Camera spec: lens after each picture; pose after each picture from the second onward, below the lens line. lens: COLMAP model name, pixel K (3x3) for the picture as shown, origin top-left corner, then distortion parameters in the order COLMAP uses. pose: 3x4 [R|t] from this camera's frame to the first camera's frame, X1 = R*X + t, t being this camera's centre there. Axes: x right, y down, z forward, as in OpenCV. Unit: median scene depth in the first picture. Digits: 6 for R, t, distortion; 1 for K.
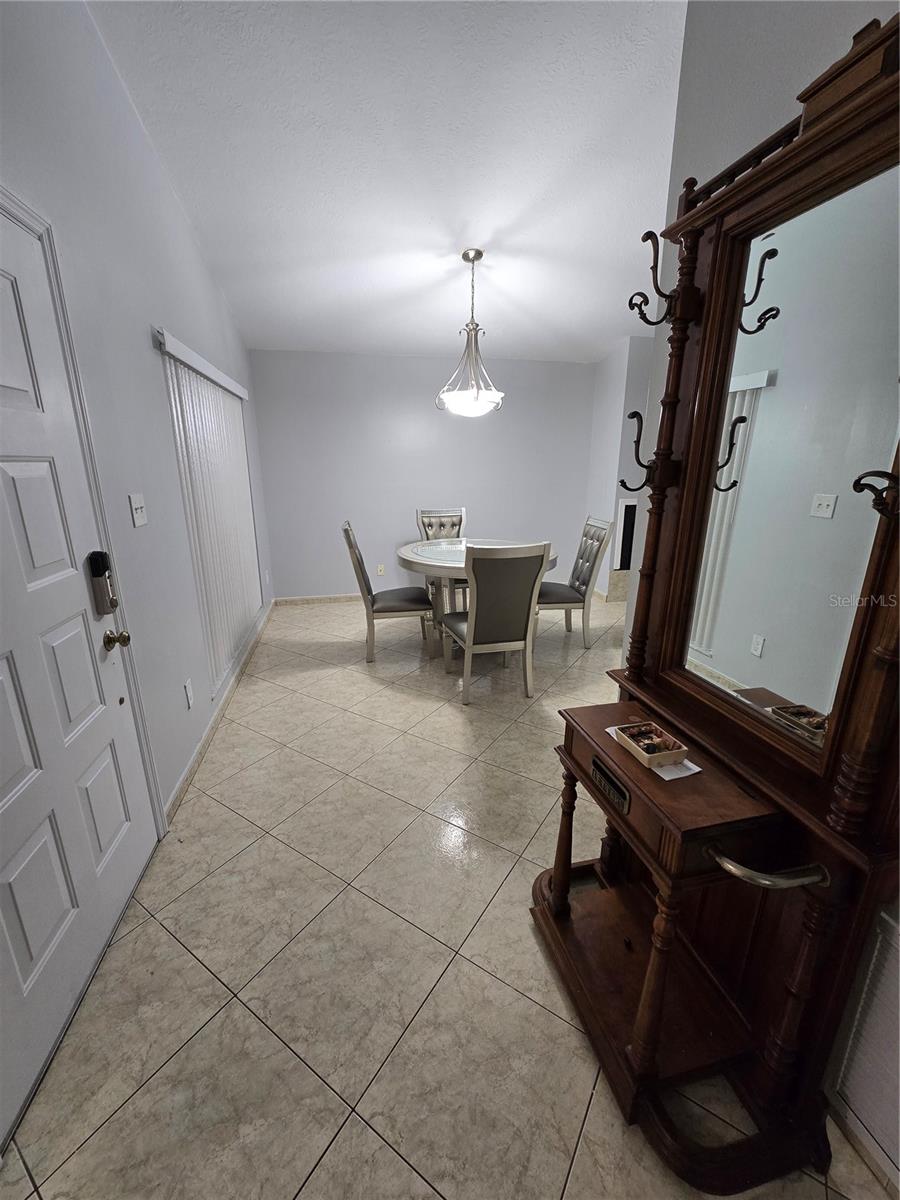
lens RADIAL K [[475.7, 0, 450.0], [0, 475.7, 600.0], [0, 0, 1]] dist [0.000365, 0.000644]
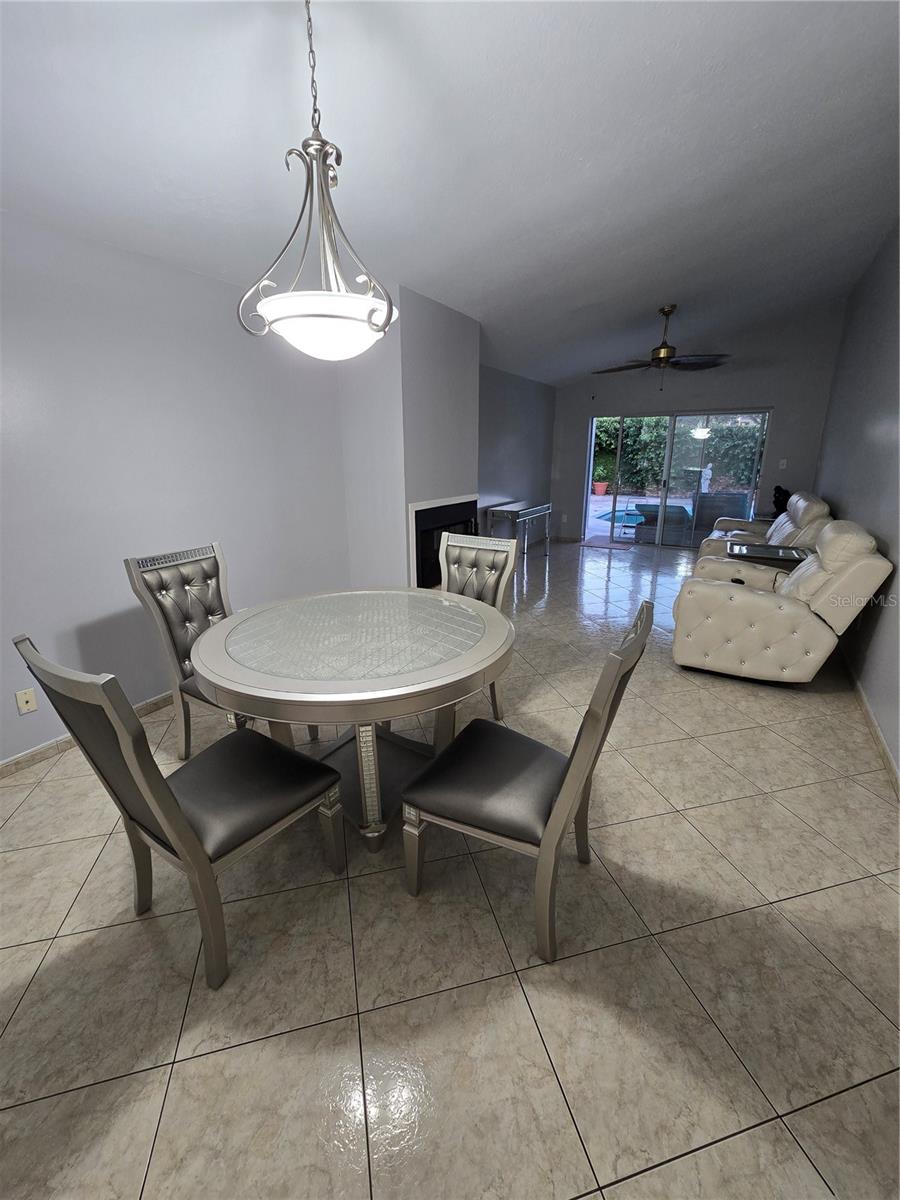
lens RADIAL K [[475.7, 0, 450.0], [0, 475.7, 600.0], [0, 0, 1]] dist [0.000365, 0.000644]
pose [[0.683346, -0.211357, 0.698832, -0.839491], [0.201381, 0.974614, 0.097847, -0.144131], [-0.701772, 0.073868, 0.708561, 0.525947]]
